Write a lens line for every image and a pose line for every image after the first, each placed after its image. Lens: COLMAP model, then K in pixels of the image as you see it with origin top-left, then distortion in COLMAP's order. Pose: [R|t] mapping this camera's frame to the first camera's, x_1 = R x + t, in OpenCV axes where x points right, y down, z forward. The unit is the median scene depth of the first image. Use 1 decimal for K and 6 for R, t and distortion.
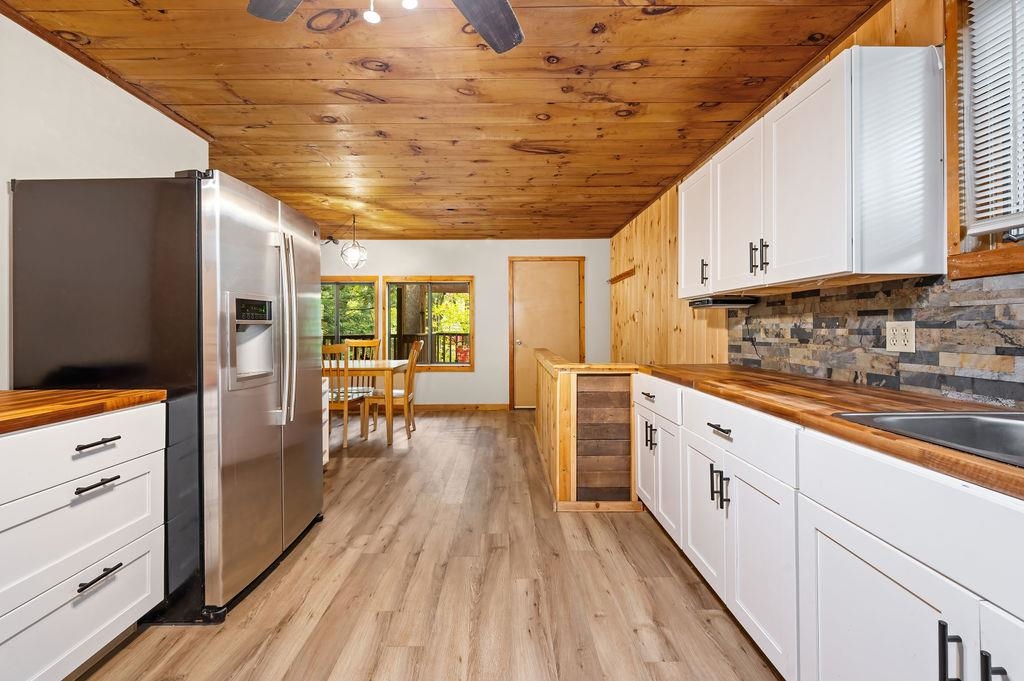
lens RADIAL K [[422.0, 0, 508.4], [0, 422.0, 322.1], [0, 0, 1]] dist [0.003972, -0.000990]
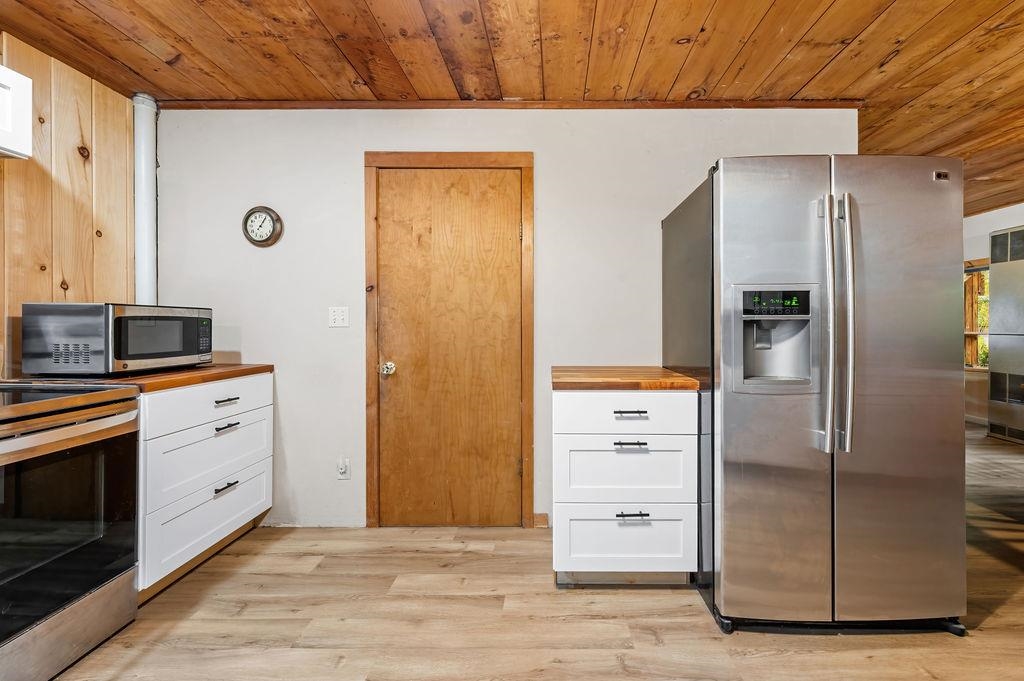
lens RADIAL K [[422.0, 0, 529.6], [0, 422.0, 327.2], [0, 0, 1]] dist [0.003972, -0.000990]
pose [[-0.012608, 0.006172, -0.999901, 0.246066], [0.012230, 0.999907, 0.006018, 0.008819], [0.999846, -0.012153, -0.012683, 0.515094]]
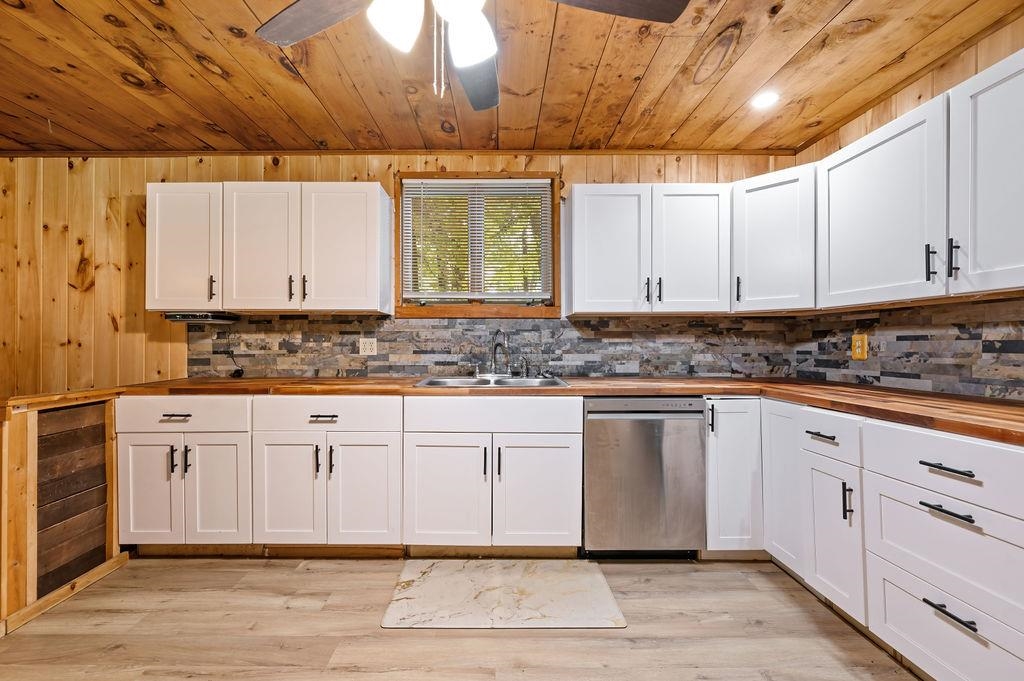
lens RADIAL K [[422.0, 0, 487.3], [0, 422.0, 342.1], [0, 0, 1]] dist [0.003972, -0.000990]
pose [[0.018526, -0.000997, 0.999828, -0.693692], [-0.011783, 0.999930, 0.001215, 0.005316], [-0.999759, -0.011803, 0.018513, 0.378526]]
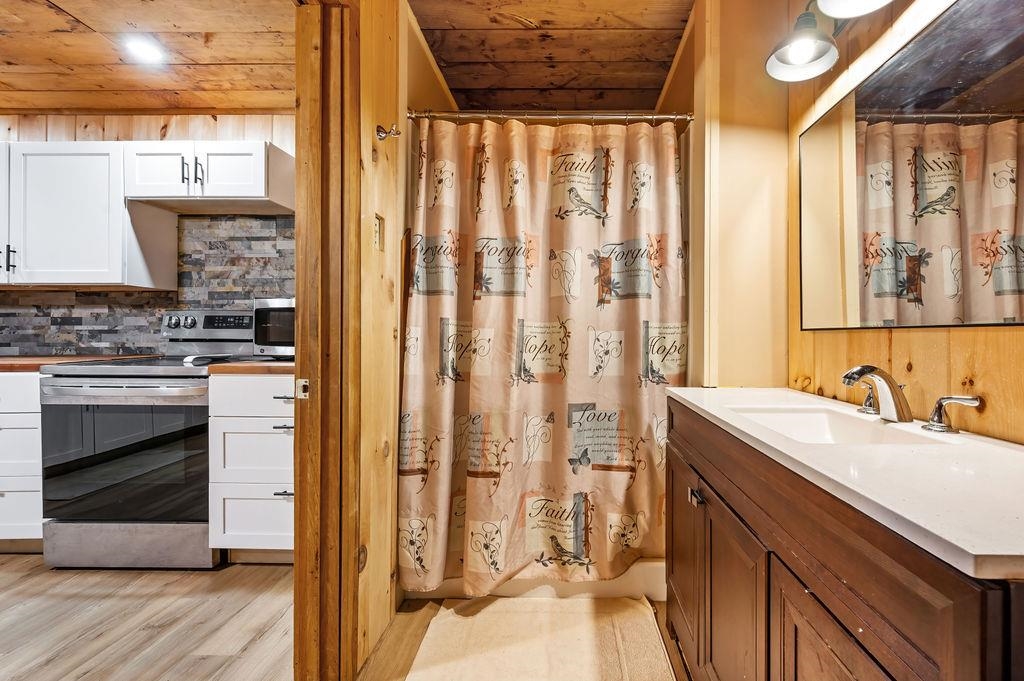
lens RADIAL K [[422.0, 0, 589.5], [0, 422.0, 337.2], [0, 0, 1]] dist [0.003972, -0.000990]
pose [[-0.999894, -0.003429, -0.014168, -1.457282], [-0.003310, 0.999960, -0.008362, 0.059526], [0.014196, -0.008314, -0.999865, 0.708127]]
